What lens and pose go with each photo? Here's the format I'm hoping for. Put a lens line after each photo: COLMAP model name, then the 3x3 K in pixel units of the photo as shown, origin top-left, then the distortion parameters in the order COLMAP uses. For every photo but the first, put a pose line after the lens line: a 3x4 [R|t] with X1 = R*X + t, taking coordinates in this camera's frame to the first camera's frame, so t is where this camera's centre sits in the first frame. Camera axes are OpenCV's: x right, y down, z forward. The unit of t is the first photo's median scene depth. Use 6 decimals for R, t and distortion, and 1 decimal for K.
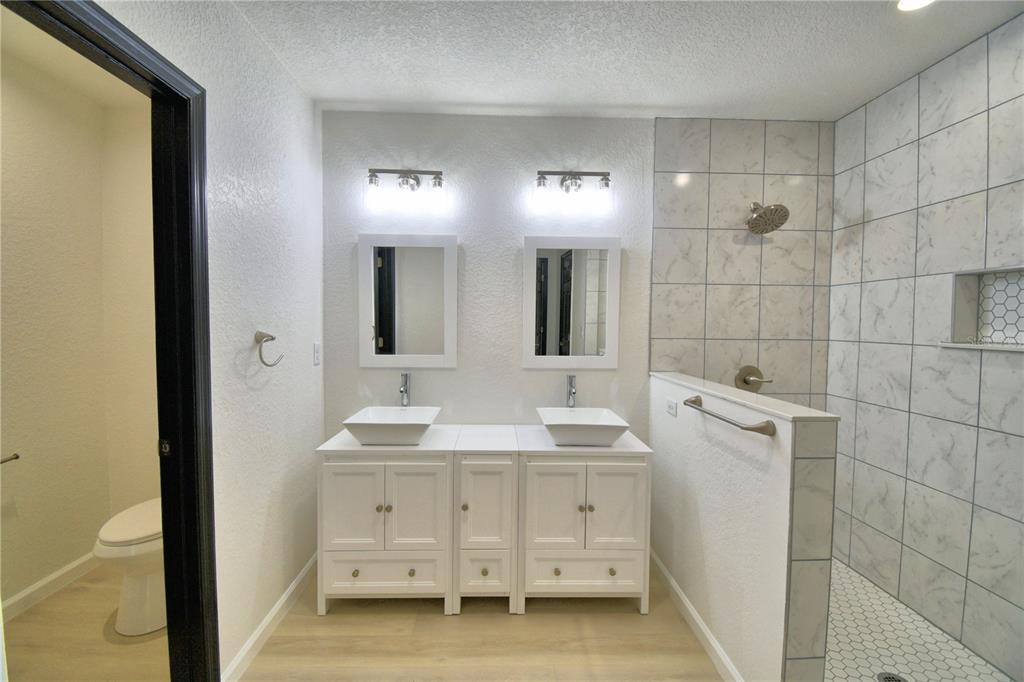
lens RADIAL K [[447.8, 0, 506.4], [0, 447.8, 339.8], [0, 0, 1]] dist [0.021562, -0.026157]
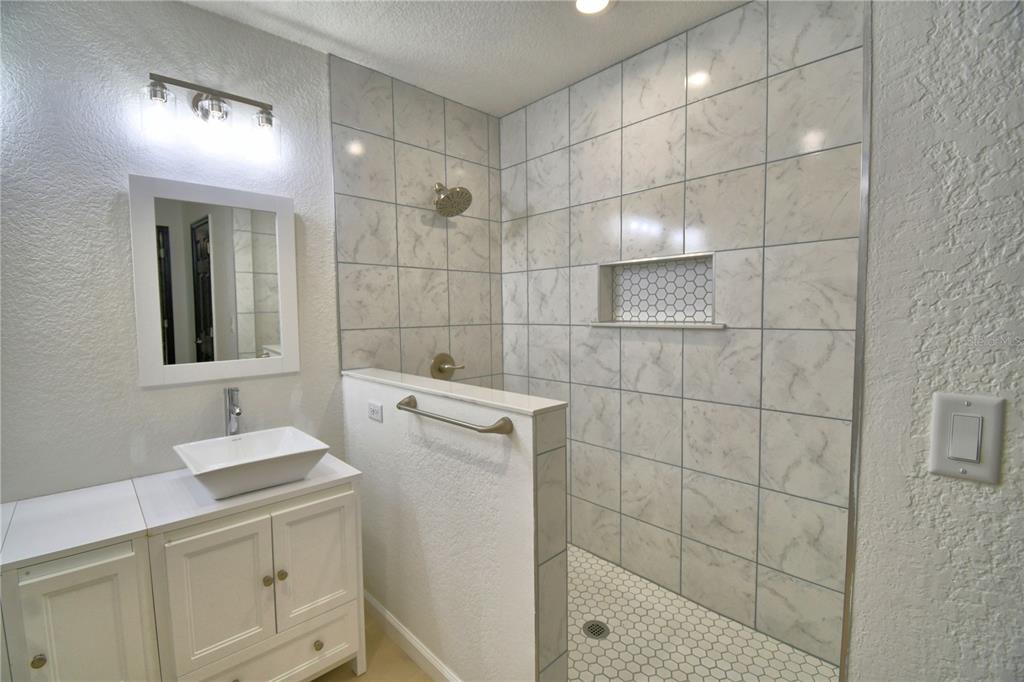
lens RADIAL K [[447.8, 0, 506.4], [0, 447.8, 339.8], [0, 0, 1]] dist [0.021562, -0.026157]
pose [[0.740682, -0.062667, 0.668927, -0.000867], [0.045026, 0.998032, 0.043643, -0.008873], [-0.670346, -0.002207, 0.742046, 0.224975]]
